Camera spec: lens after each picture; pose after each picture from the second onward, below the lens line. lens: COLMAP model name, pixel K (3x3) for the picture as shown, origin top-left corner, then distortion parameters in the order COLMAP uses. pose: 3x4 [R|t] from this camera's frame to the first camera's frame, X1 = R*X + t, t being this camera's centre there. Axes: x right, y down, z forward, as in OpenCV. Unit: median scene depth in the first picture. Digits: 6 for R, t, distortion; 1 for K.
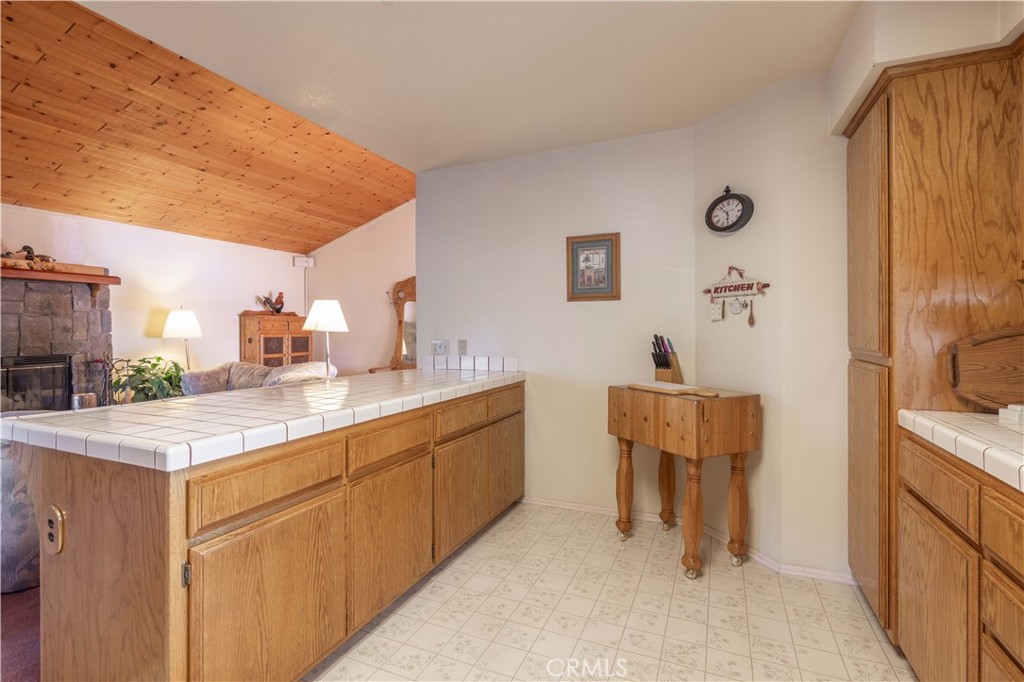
lens RADIAL K [[486.9, 0, 512.0], [0, 486.9, 330.4], [0, 0, 1]] dist [-0.002603, -0.000212]
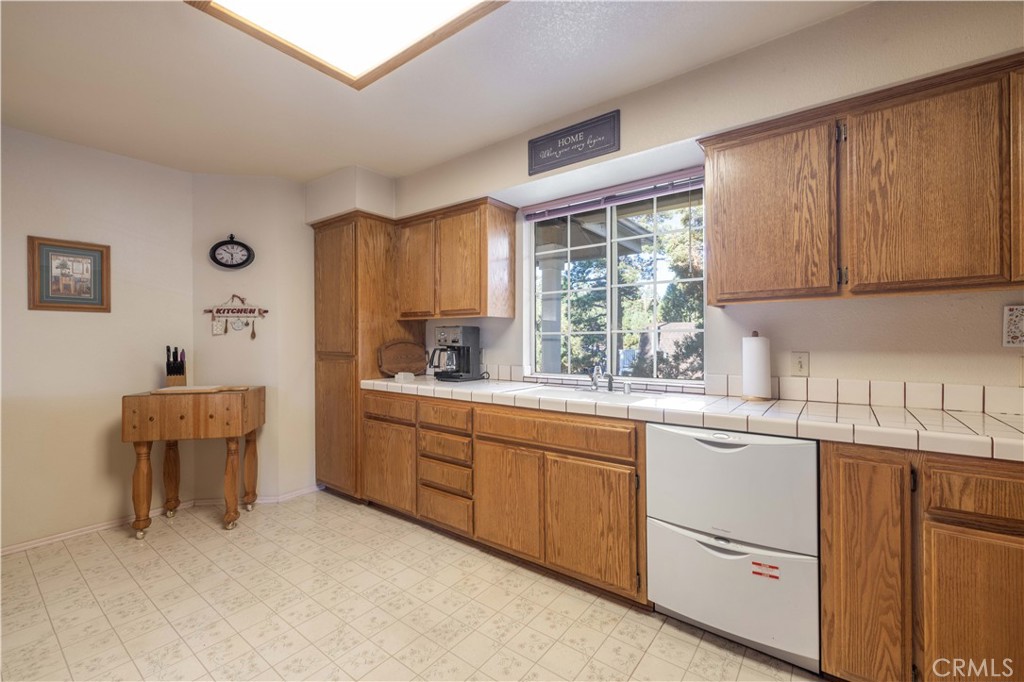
lens RADIAL K [[434.3, 0, 493.8], [0, 434.3, 336.6], [0, 0, 1]] dist [0.000285, -0.000050]
pose [[0.262187, 0.011340, 0.964951, -0.520595], [0.005443, 0.999898, -0.013229, 0.004333], [-0.965002, 0.008721, 0.262098, -0.005224]]
